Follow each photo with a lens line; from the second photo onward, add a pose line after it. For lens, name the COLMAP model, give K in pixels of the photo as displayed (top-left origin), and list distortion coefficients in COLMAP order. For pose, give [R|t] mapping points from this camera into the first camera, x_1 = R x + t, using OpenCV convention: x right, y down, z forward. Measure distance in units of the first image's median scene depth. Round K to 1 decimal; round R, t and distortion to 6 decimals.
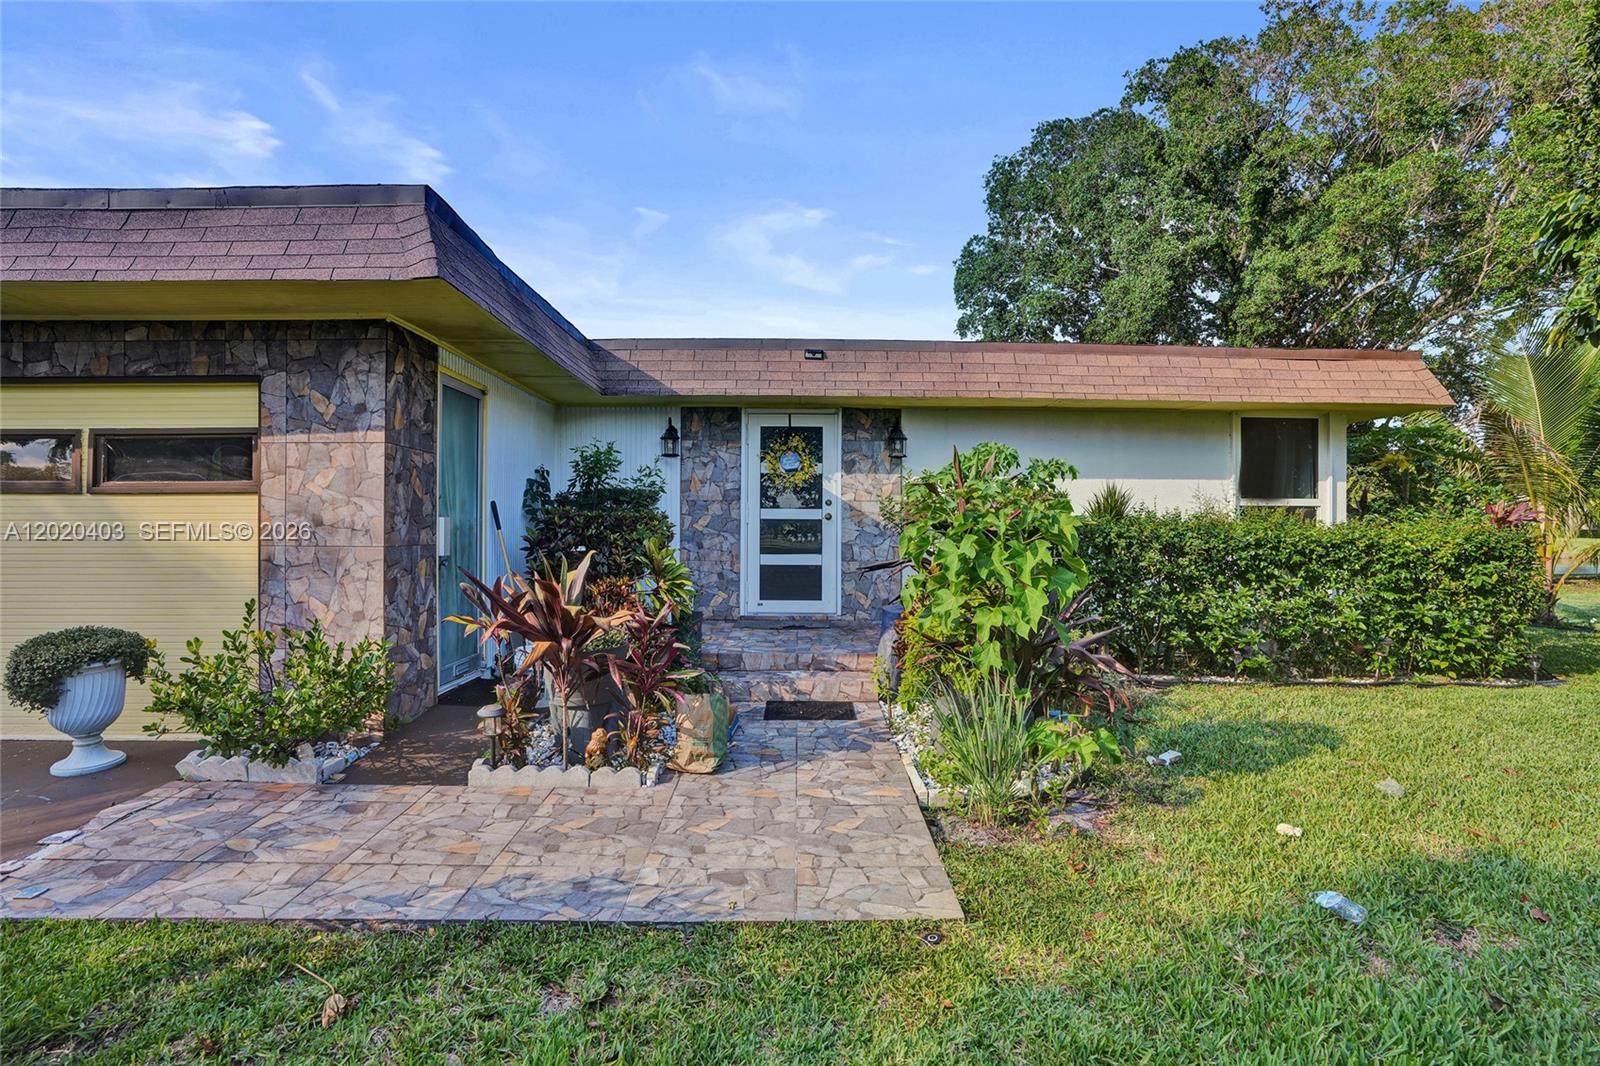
lens RADIAL K [[749.1, 0, 810.0], [0, 749.1, 533.8], [0, 0, 1]] dist [-0.063478, 0.025244]
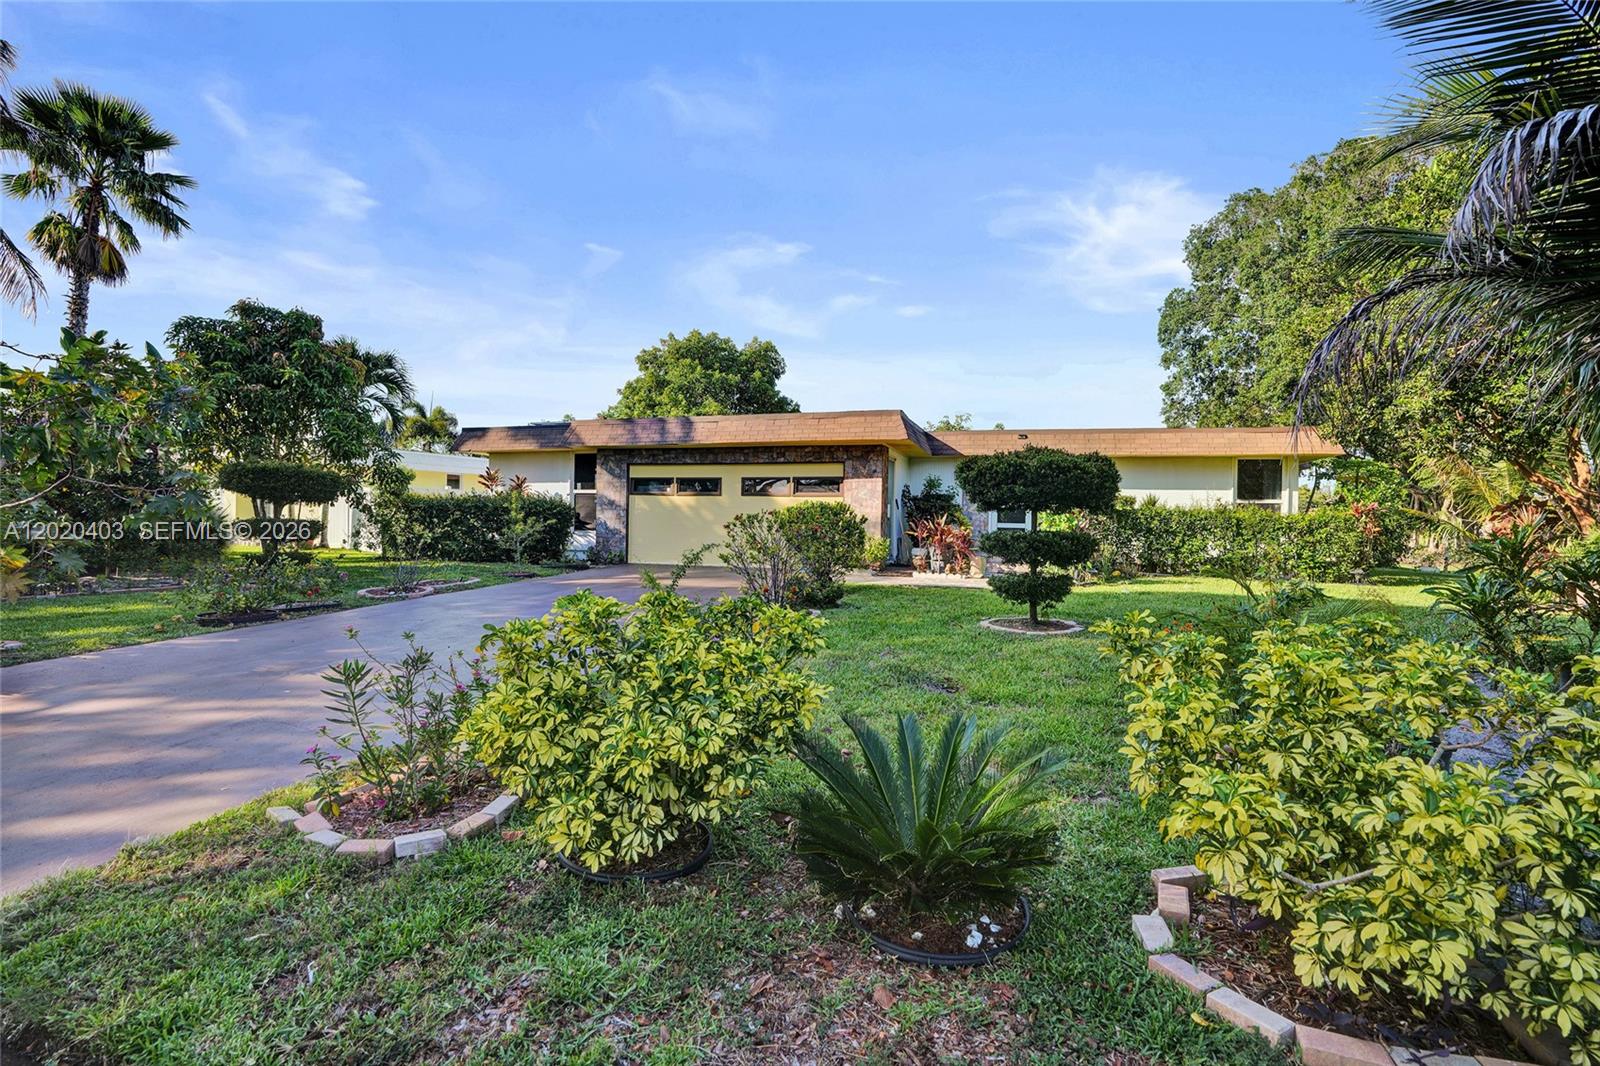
lens RADIAL K [[749.1, 0, 802.8], [0, 749.1, 541.2], [0, 0, 1]] dist [-0.063478, 0.025244]
pose [[0.948550, 0.021974, -0.315864, 0.099350], [-0.017267, 0.999694, 0.017696, 0.057545], [0.316156, -0.011331, 0.948639, -1.438085]]
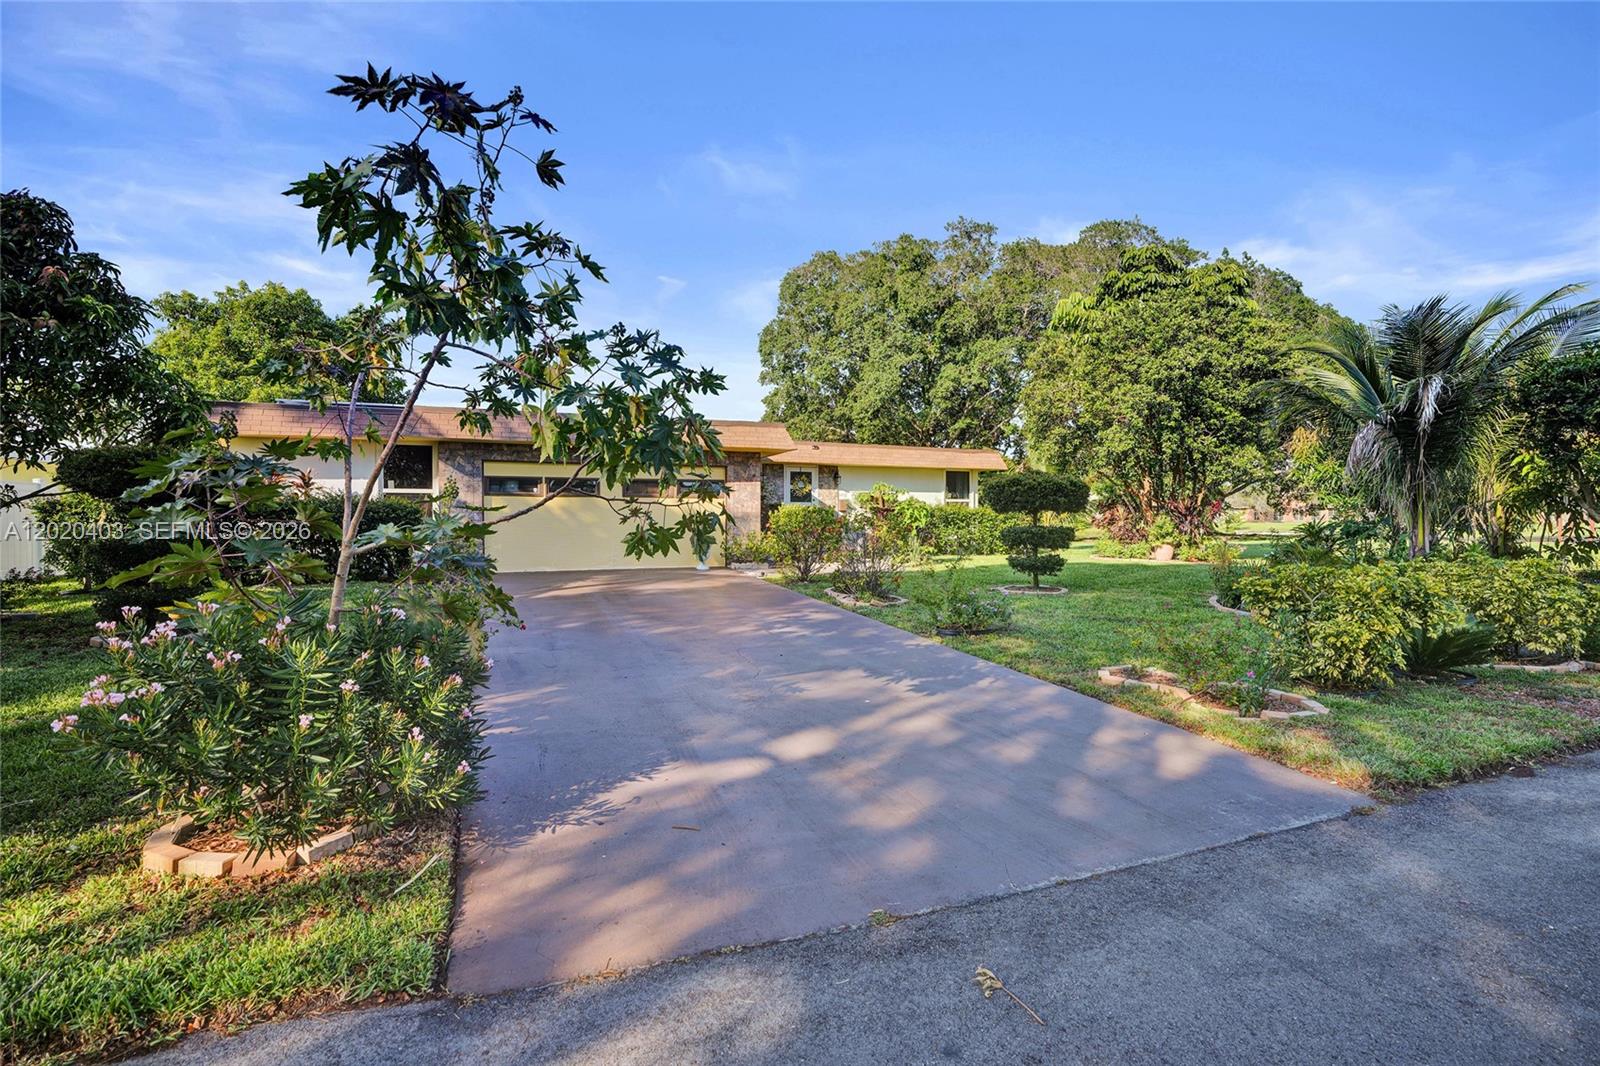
lens RADIAL K [[749.1, 0, 814.1], [0, 749.1, 534.8], [0, 0, 1]] dist [-0.063478, 0.025244]
pose [[0.920943, -0.012673, 0.389491, -1.118805], [0.006669, 0.999837, 0.016764, 0.042720], [-0.389640, -0.012842, 0.920878, -1.624981]]
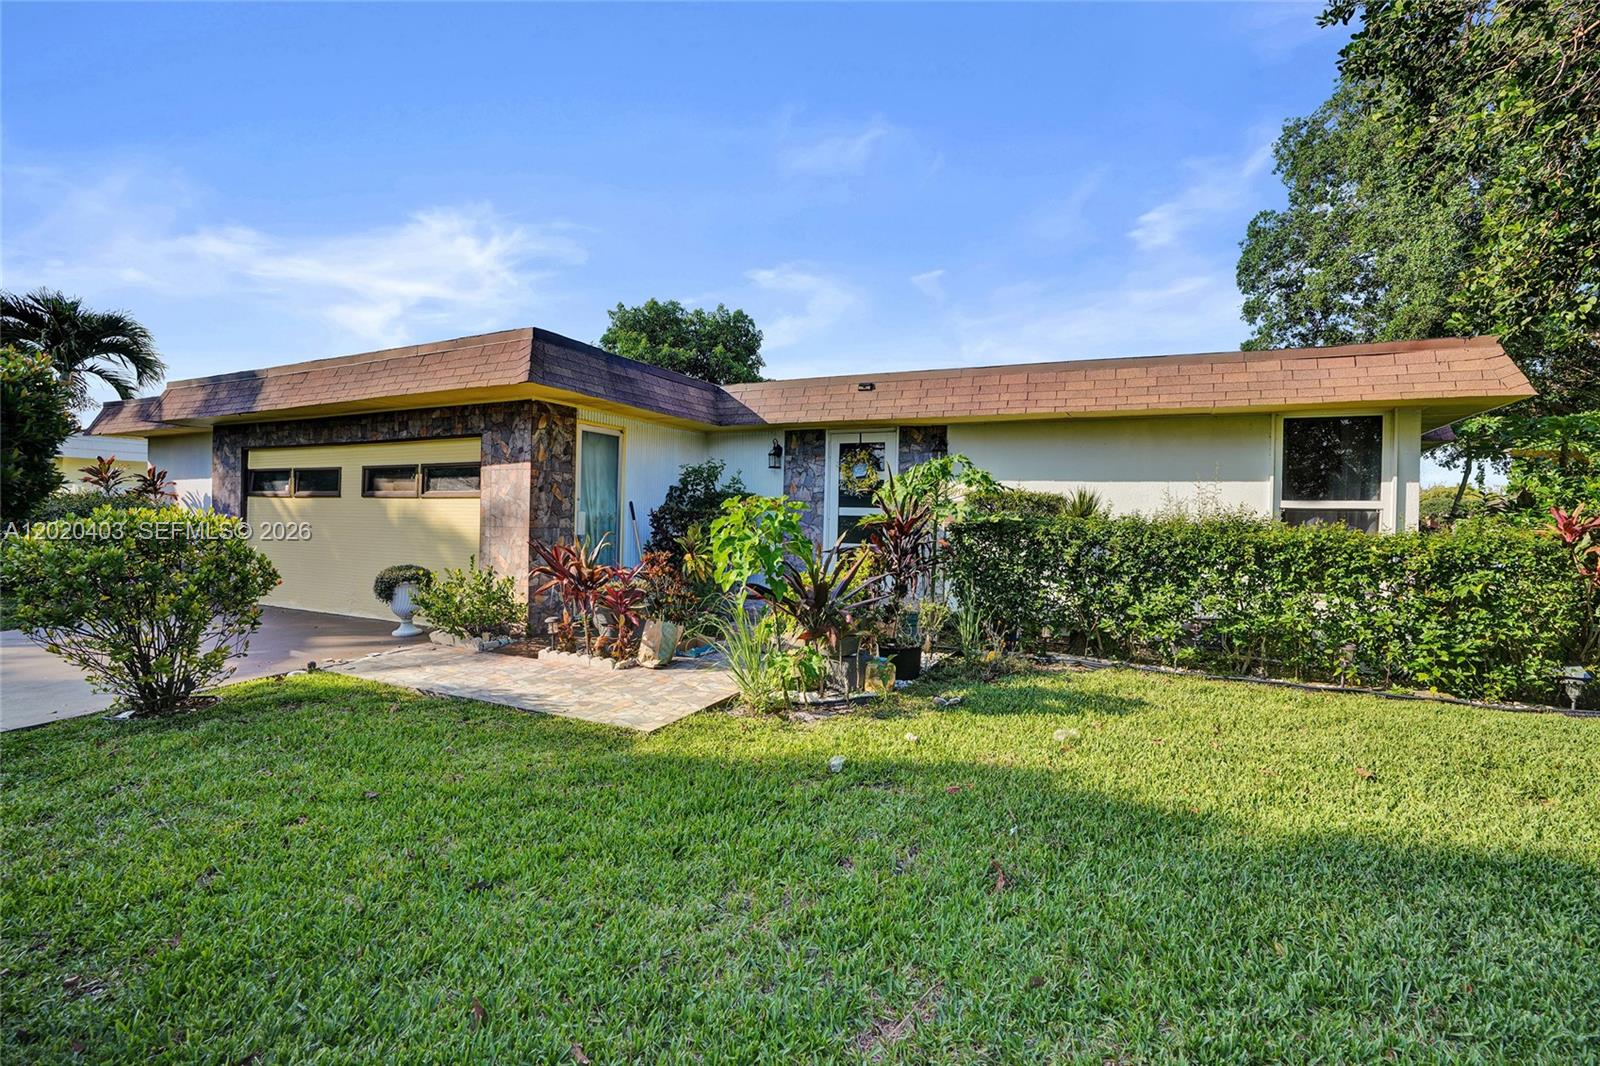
lens RADIAL K [[749.1, 0, 808.8], [0, 749.1, 525.0], [0, 0, 1]] dist [-0.063478, 0.025244]
pose [[0.893041, 0.017219, -0.449646, 0.505353], [-0.021184, 0.999768, -0.003787, 0.001983], [0.449477, 0.012908, 0.893199, -0.180450]]
